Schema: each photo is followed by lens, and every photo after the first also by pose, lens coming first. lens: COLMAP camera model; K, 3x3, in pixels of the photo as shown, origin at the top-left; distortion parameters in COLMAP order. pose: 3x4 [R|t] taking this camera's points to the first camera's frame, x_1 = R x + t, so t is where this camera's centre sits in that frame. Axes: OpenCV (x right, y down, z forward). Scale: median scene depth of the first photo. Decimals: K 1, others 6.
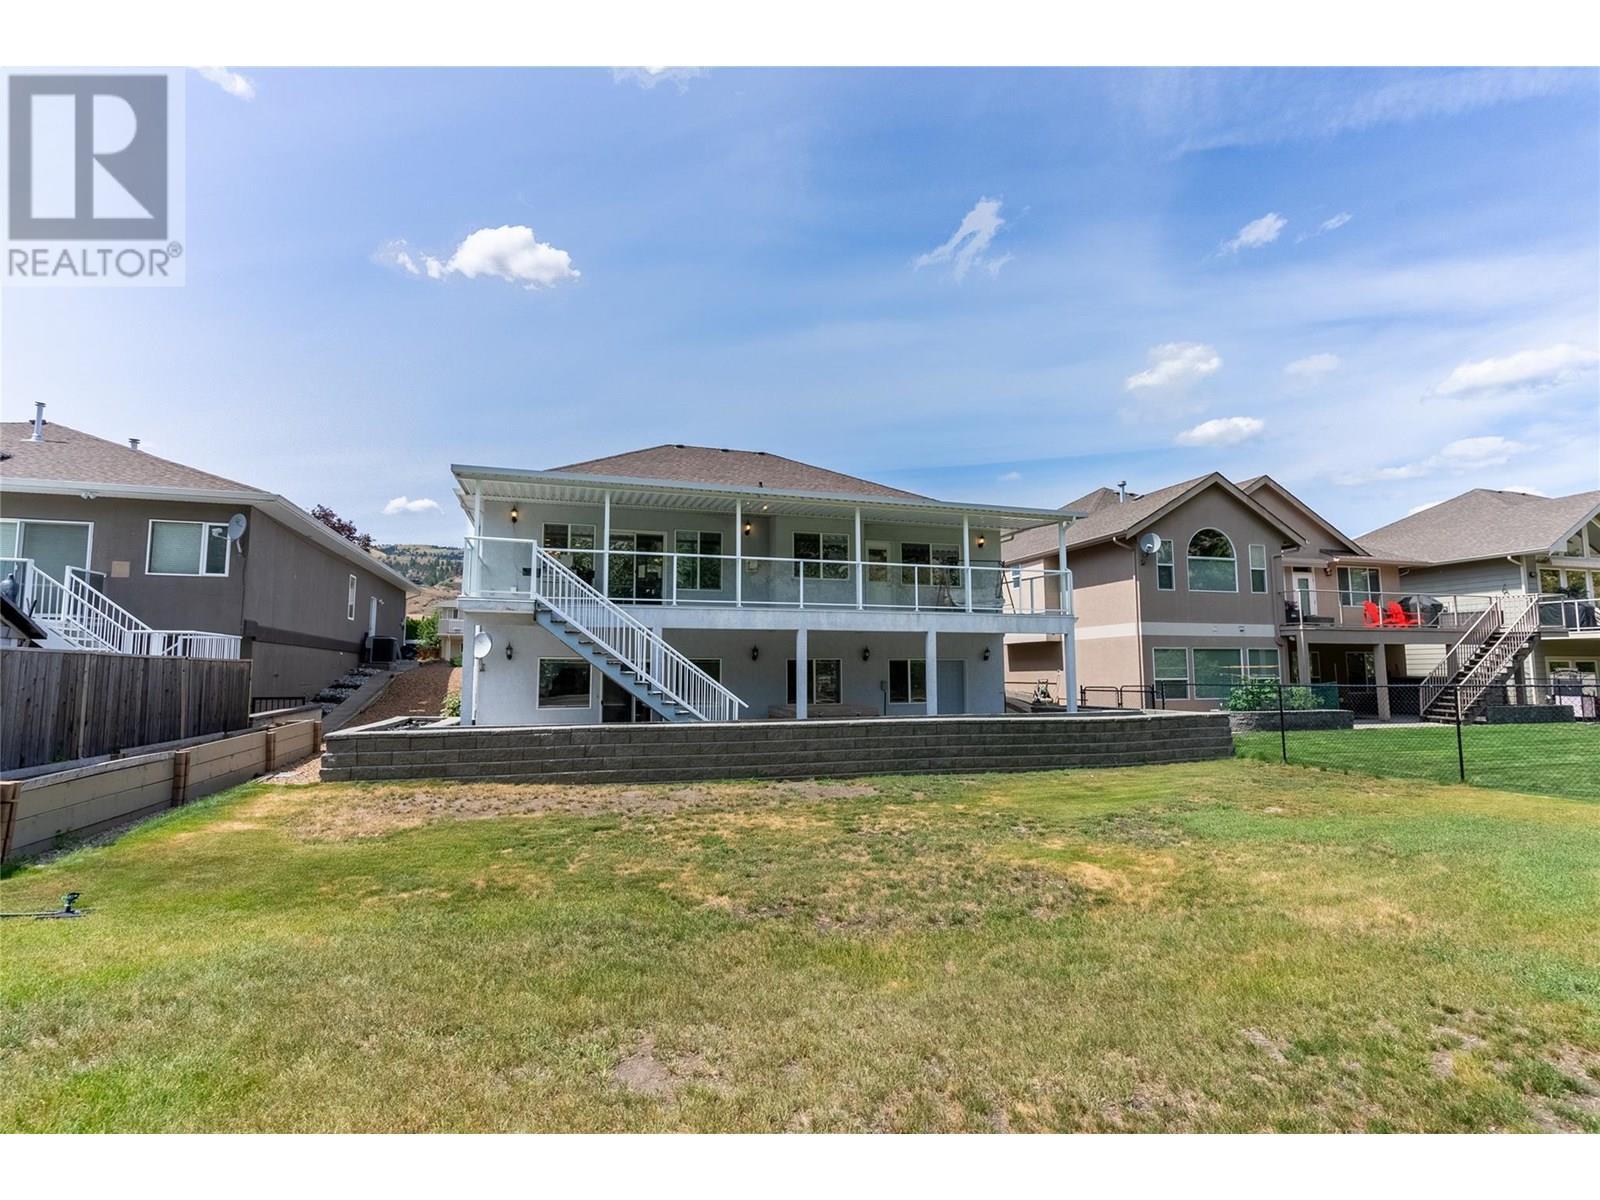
lens RADIAL K [[773.6, 0, 807.0], [0, 773.6, 598.2], [0, 0, 1]] dist [0.001032, -0.000092]
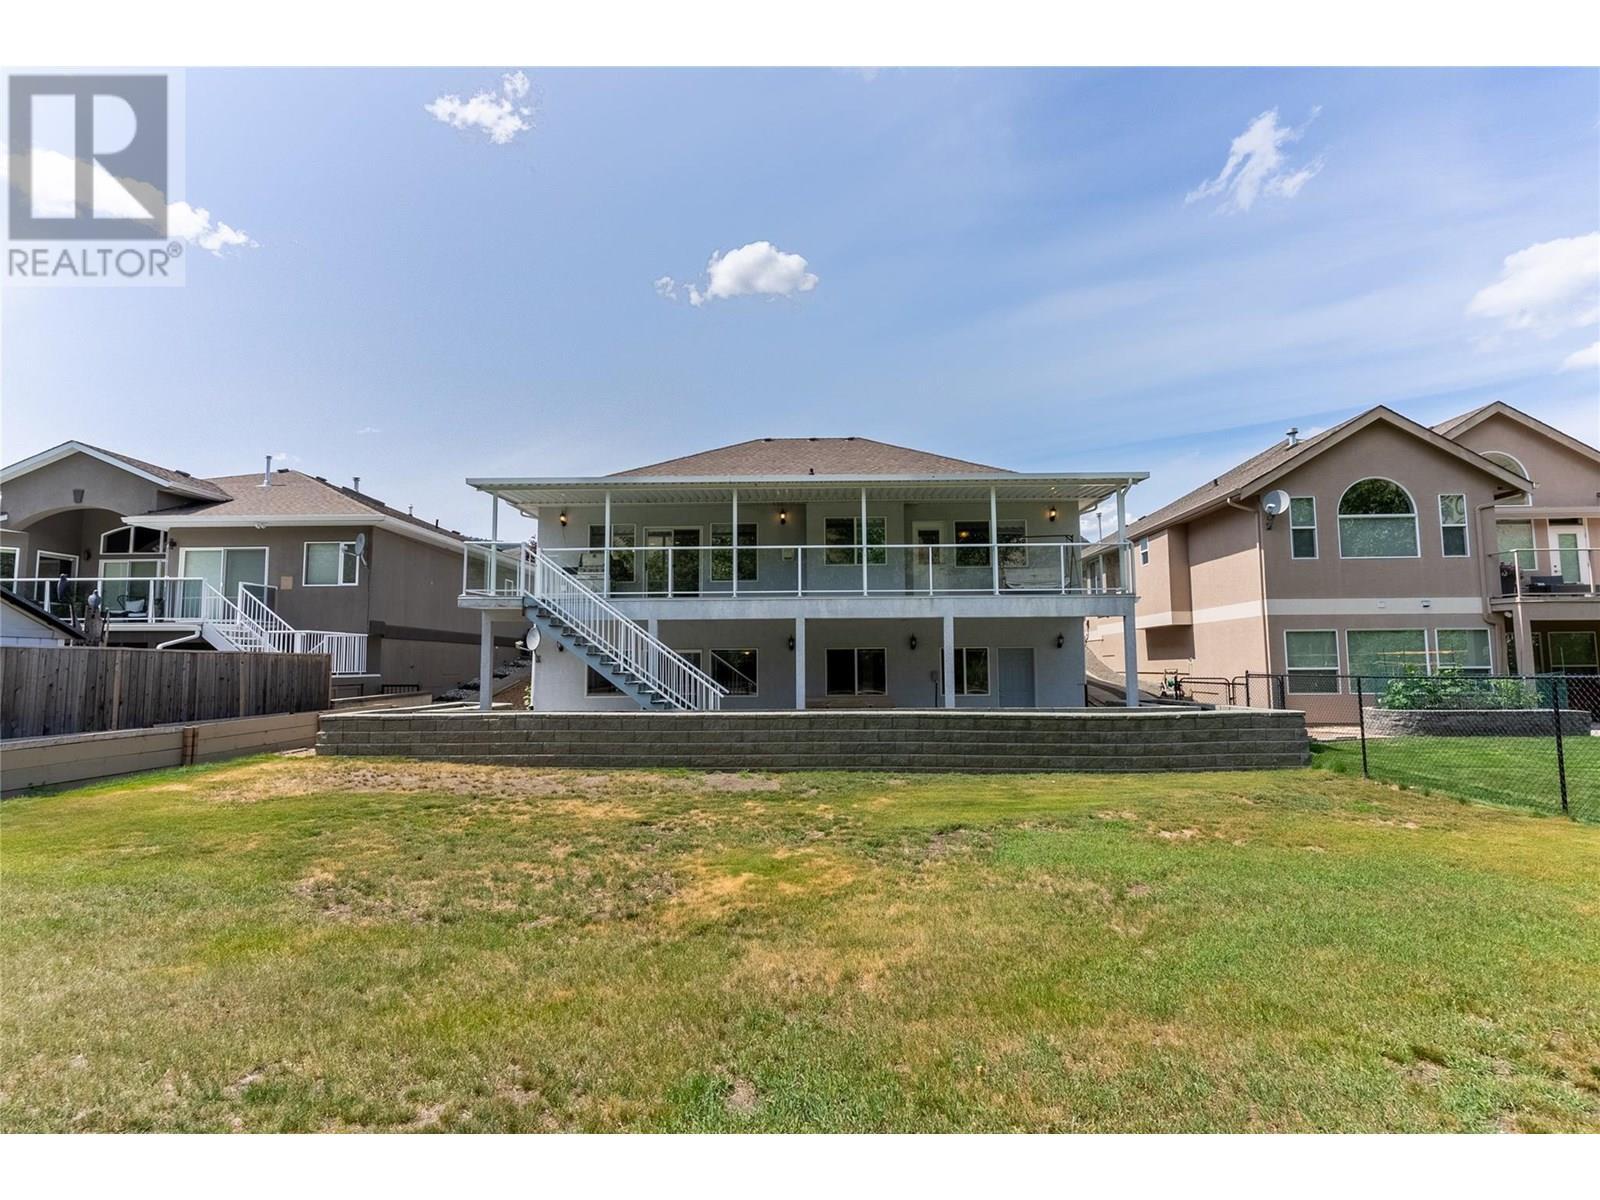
lens RADIAL K [[773.6, 0, 799.5], [0, 773.6, 606.4], [0, 0, 1]] dist [0.001032, -0.000092]
pose [[0.943569, -0.027615, -0.330024, 0.292065], [0.035269, 0.999229, 0.017226, 0.008044], [0.329294, -0.027894, 0.943815, 0.075741]]
